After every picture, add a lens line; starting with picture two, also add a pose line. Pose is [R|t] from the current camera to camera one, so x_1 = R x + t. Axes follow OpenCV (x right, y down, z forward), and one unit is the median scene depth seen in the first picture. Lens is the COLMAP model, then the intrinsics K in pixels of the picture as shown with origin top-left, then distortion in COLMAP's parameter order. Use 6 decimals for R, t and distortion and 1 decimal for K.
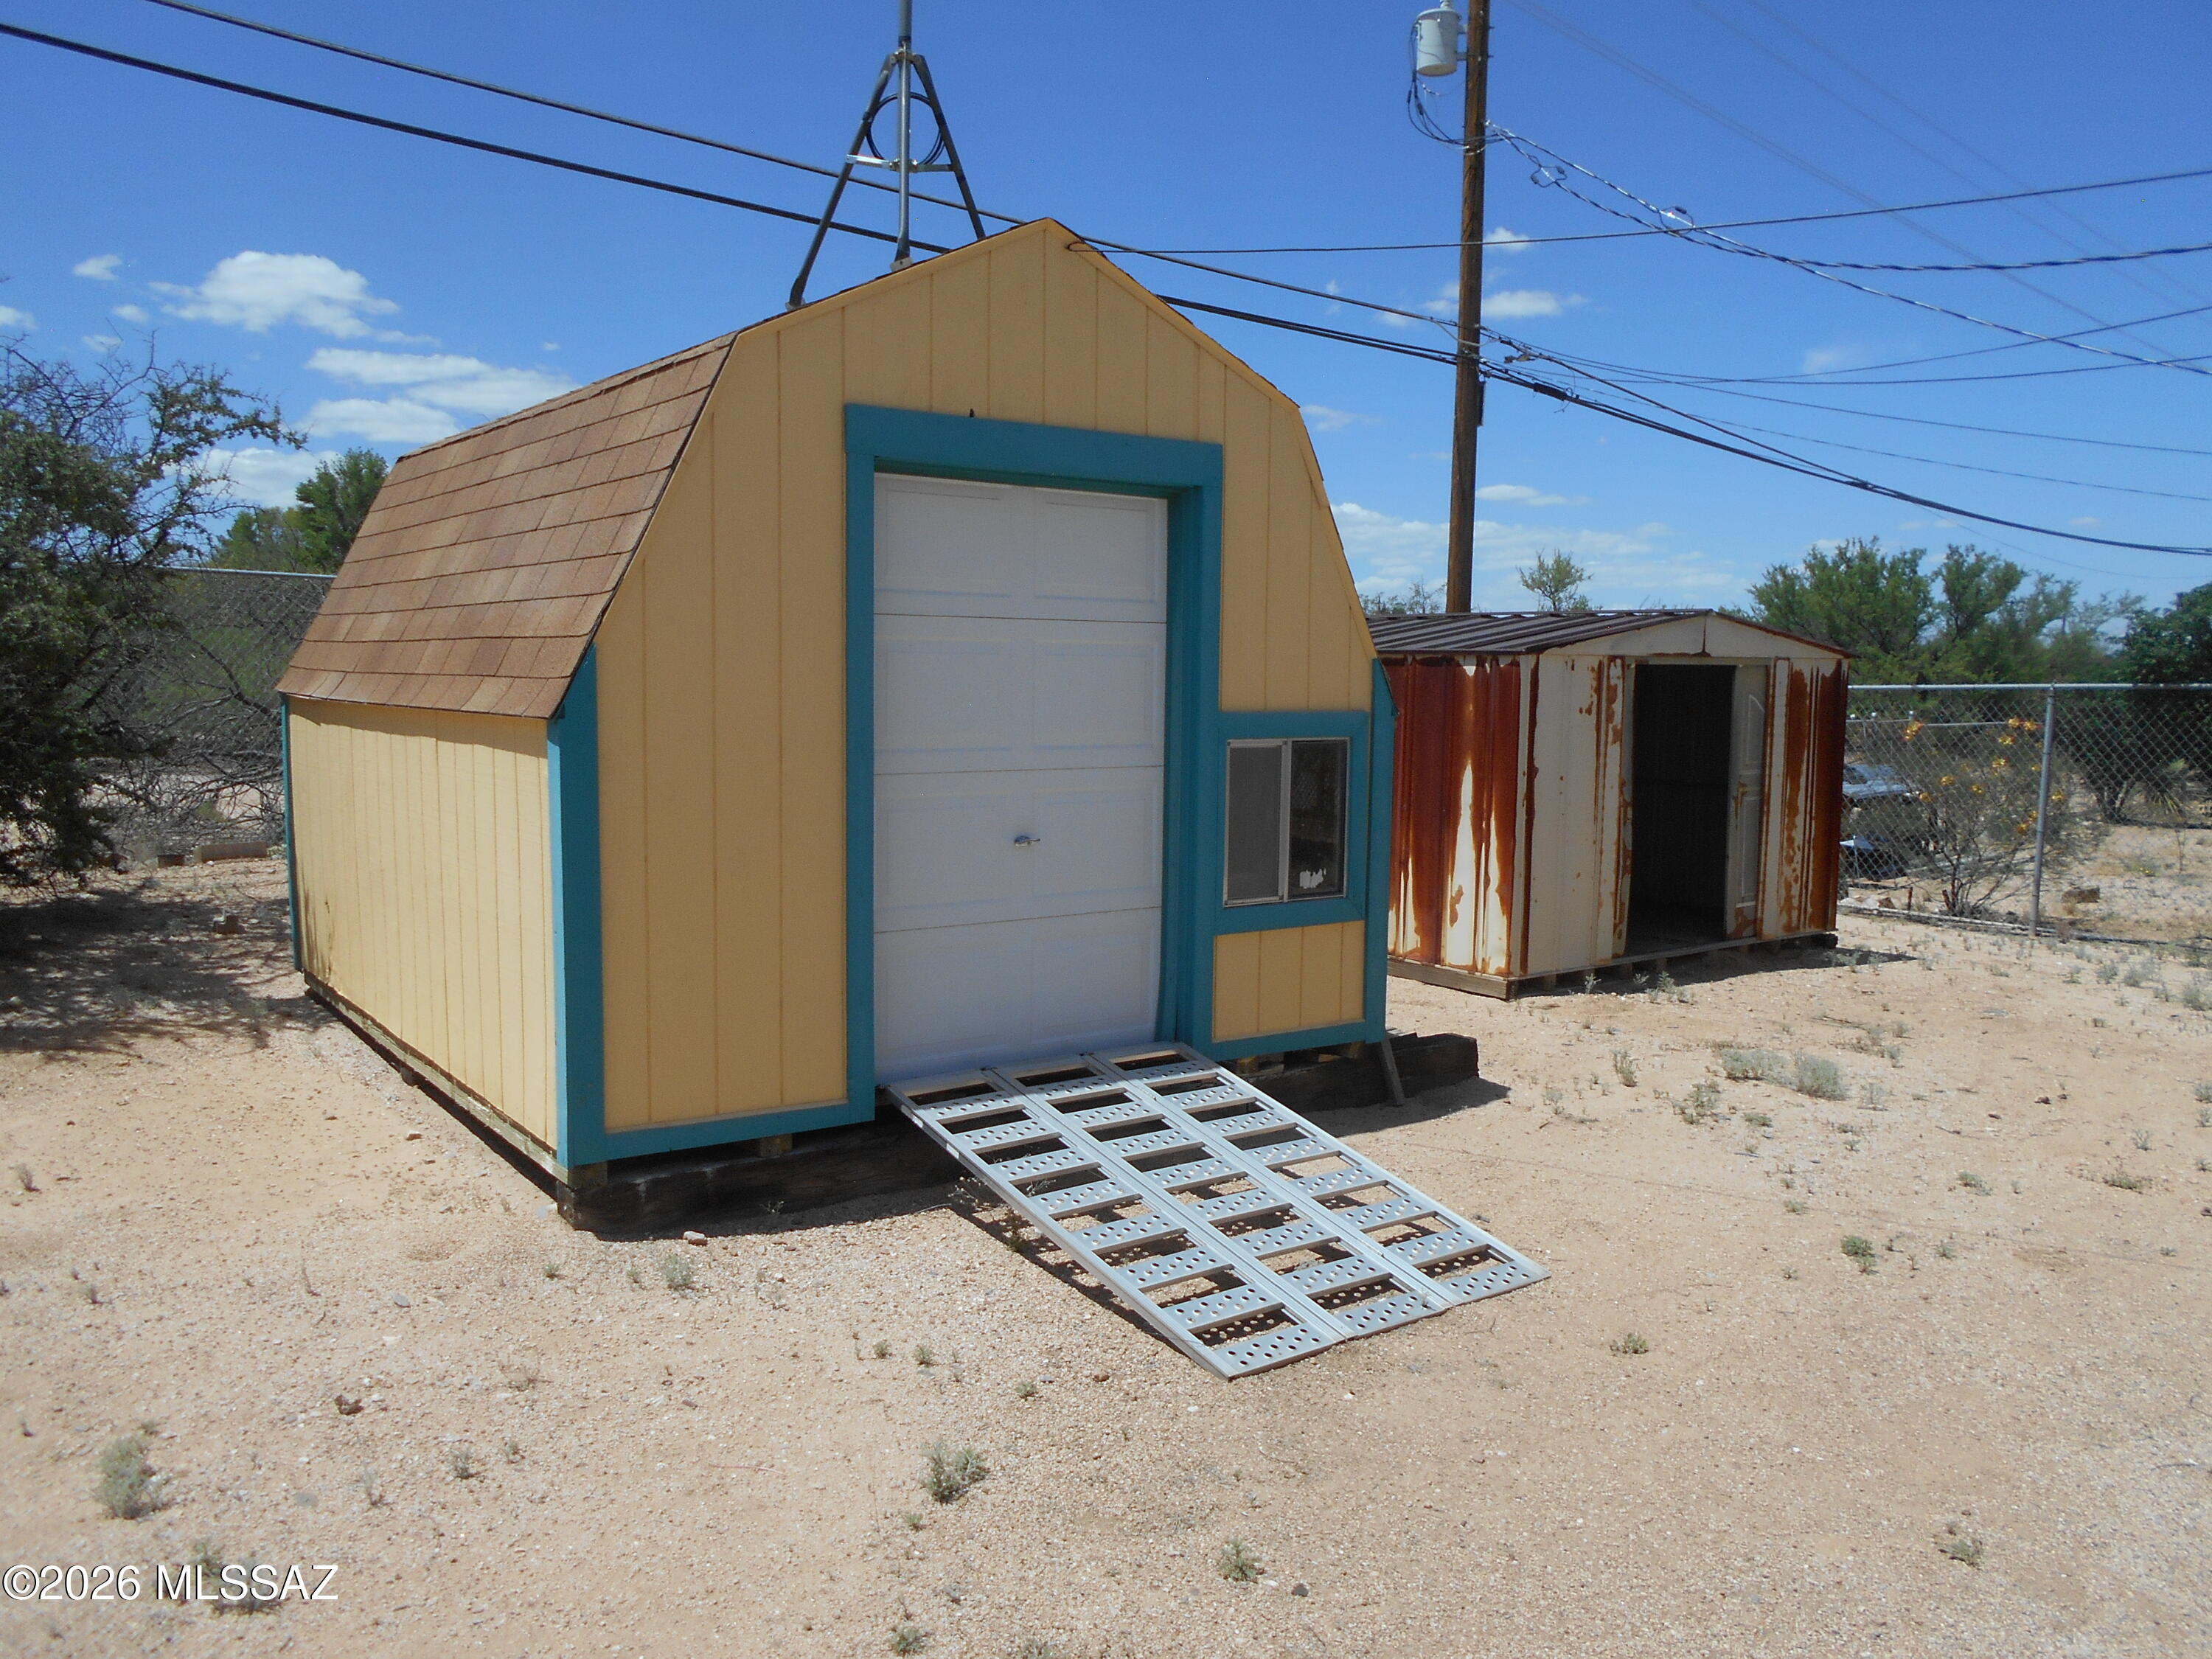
lens RADIAL K [[1782.1, 0, 1098.7], [0, 1782.1, 842.5], [0, 0, 1]] dist [-0.007771, 0.024121]
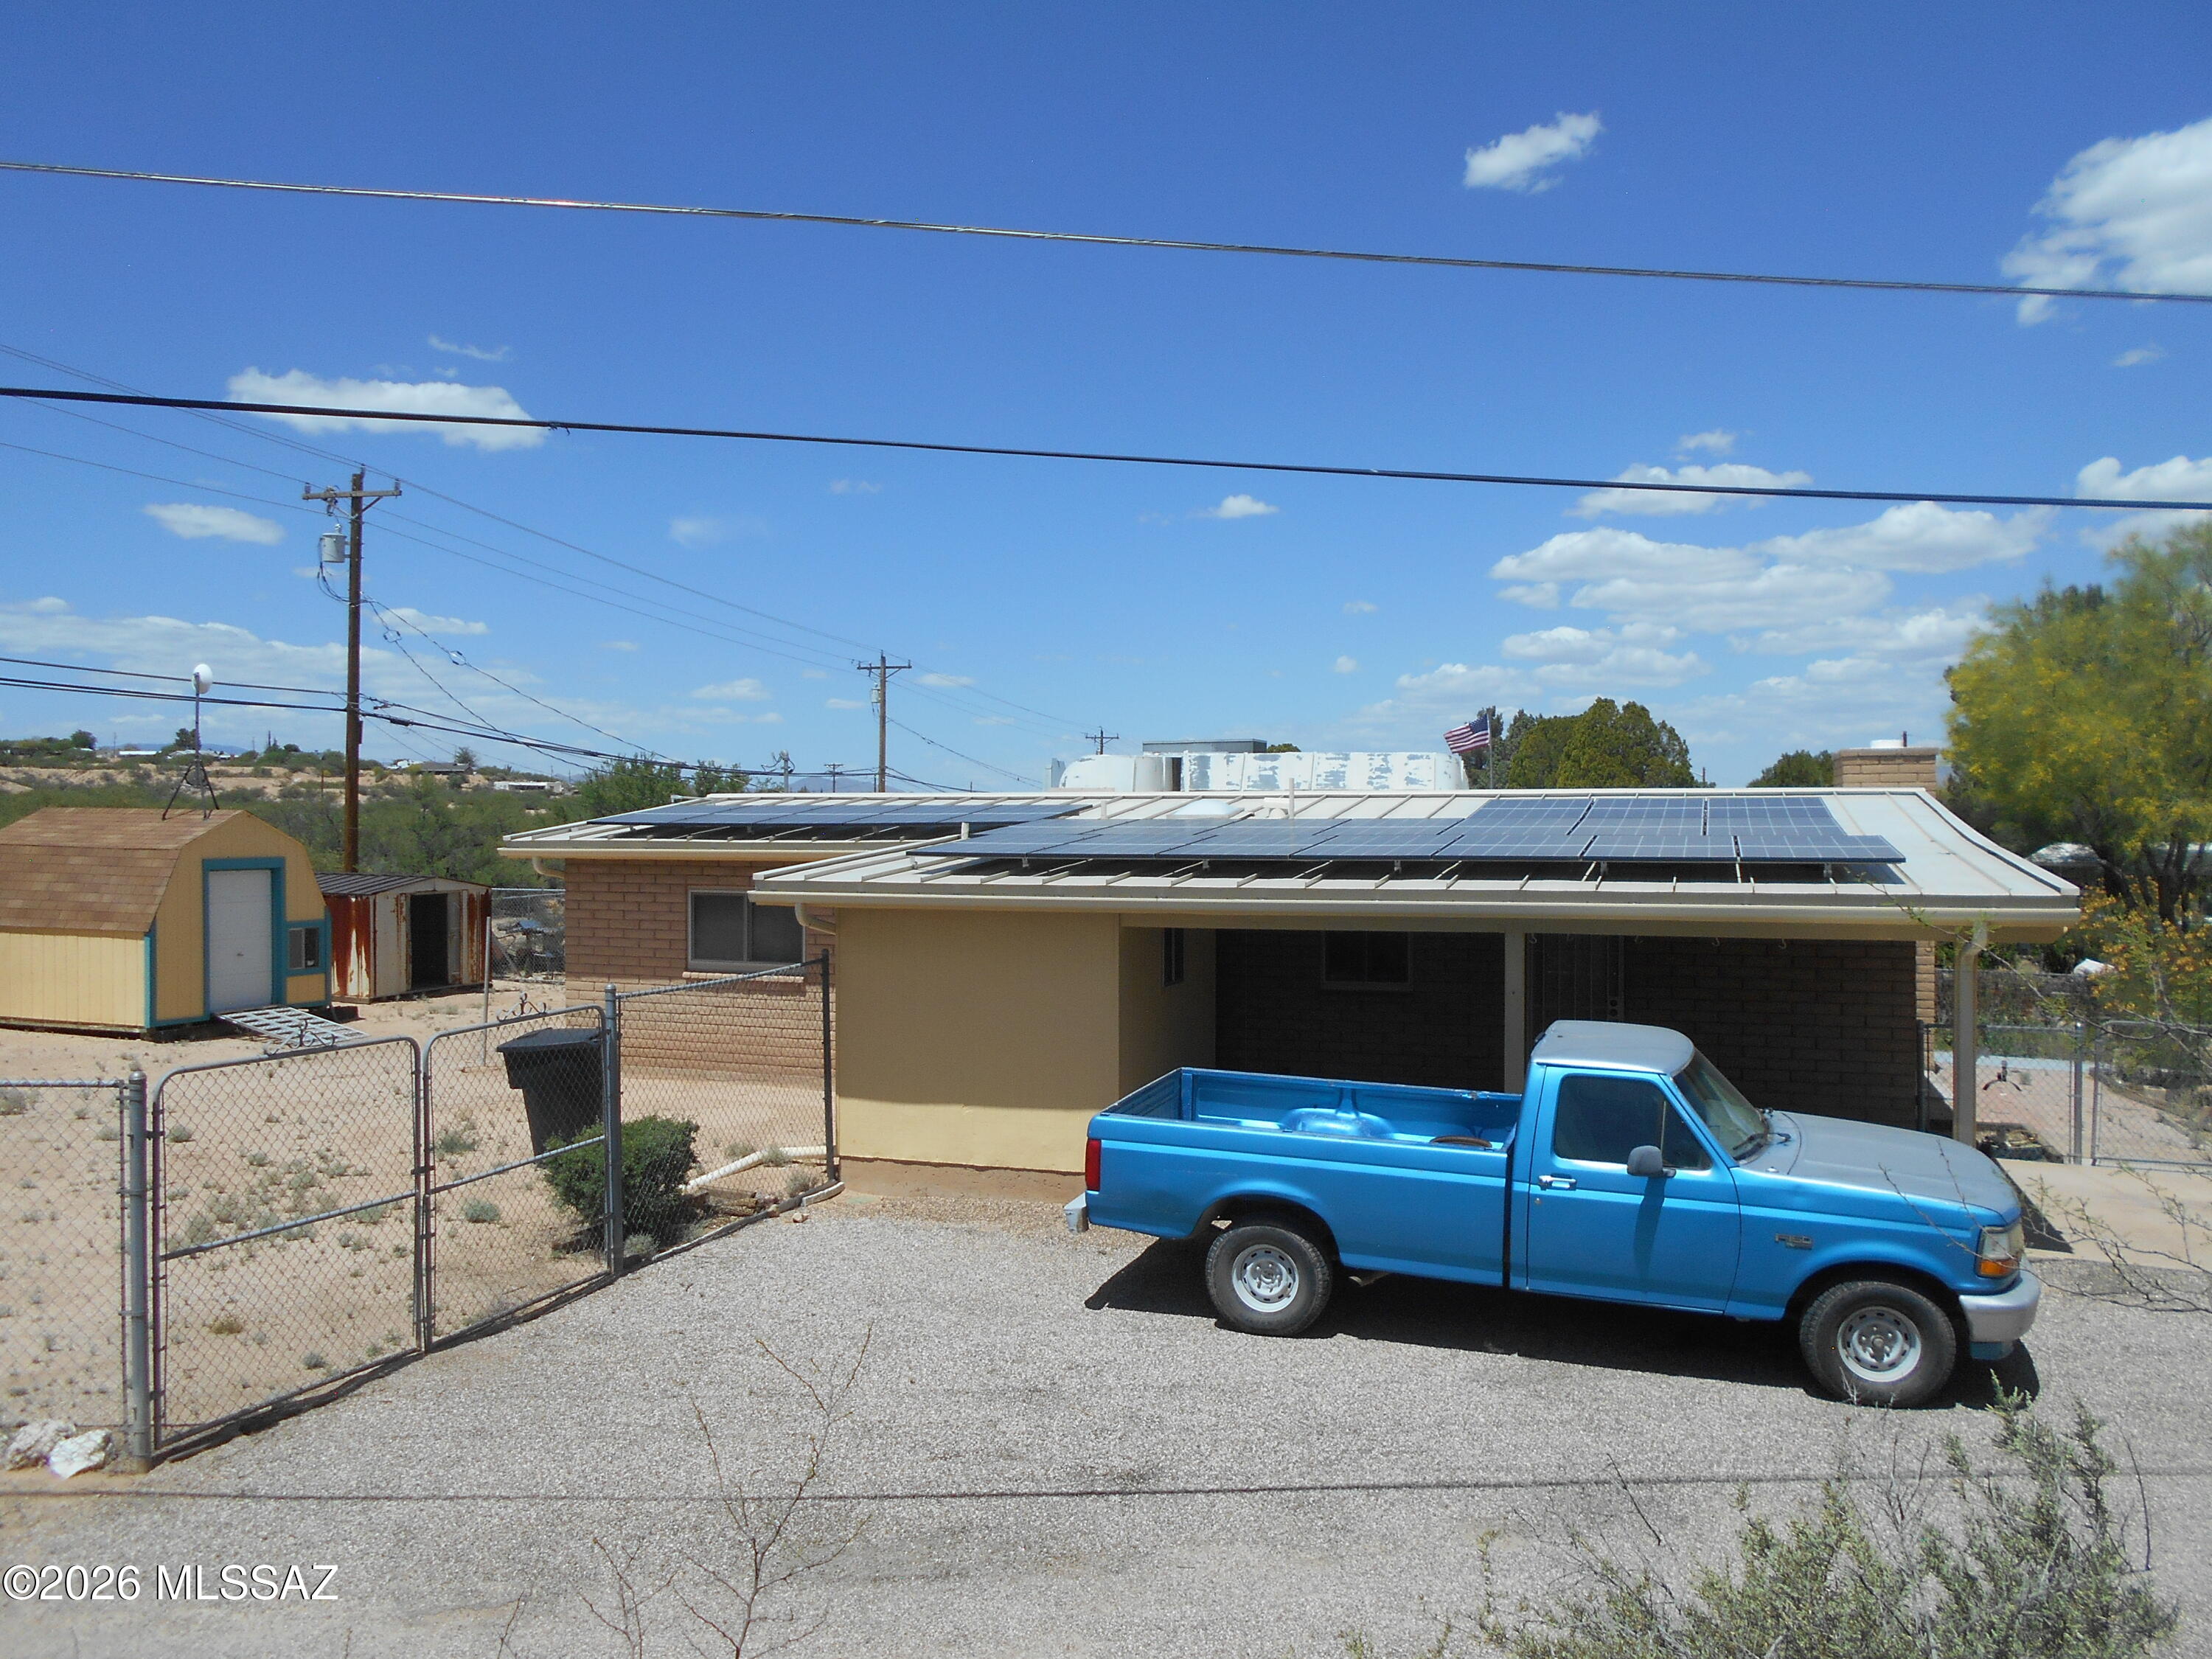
lens RADIAL K [[1782.1, 0, 1098.7], [0, 1782.1, 842.5], [0, 0, 1]] dist [-0.007771, 0.024121]
pose [[0.829757, -0.007667, 0.558073, -0.440824], [0.049509, 0.996975, -0.059915, 0.054250], [-0.555925, 0.077345, 0.827626, -2.273662]]
